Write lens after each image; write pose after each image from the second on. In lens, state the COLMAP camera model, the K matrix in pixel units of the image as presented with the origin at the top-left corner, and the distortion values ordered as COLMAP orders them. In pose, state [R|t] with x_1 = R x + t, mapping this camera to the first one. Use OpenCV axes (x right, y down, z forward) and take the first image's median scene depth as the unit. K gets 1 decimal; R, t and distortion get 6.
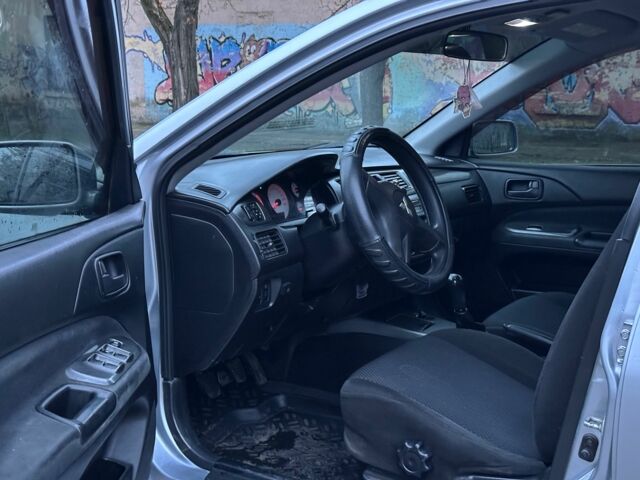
lens RADIAL K [[937.2, 0, 320.0], [0, 937.2, 240.0], [0, 0, 1]] dist [0.215111, 0.003070]
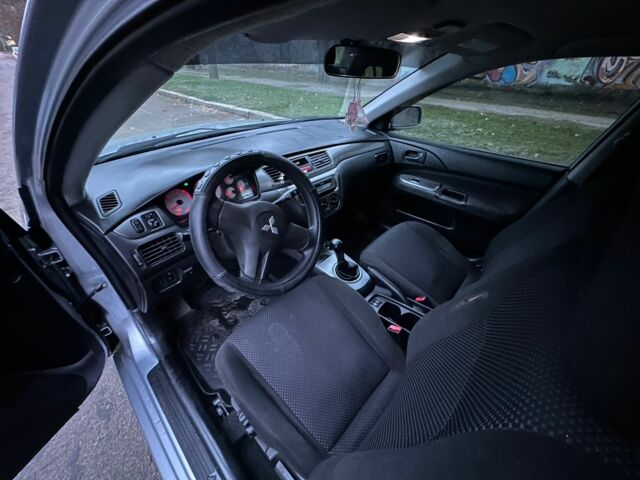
lens RADIAL K [[265.9, 0, 320.0], [0, 265.9, 240.0], [0, 0, 1]] dist [0.015052, 0.000058]
pose [[0.981781, 0.126939, -0.141397, 0.141205], [-0.055328, 0.902855, 0.426370, -0.116580], [0.181784, -0.410778, 0.893429, 0.500425]]
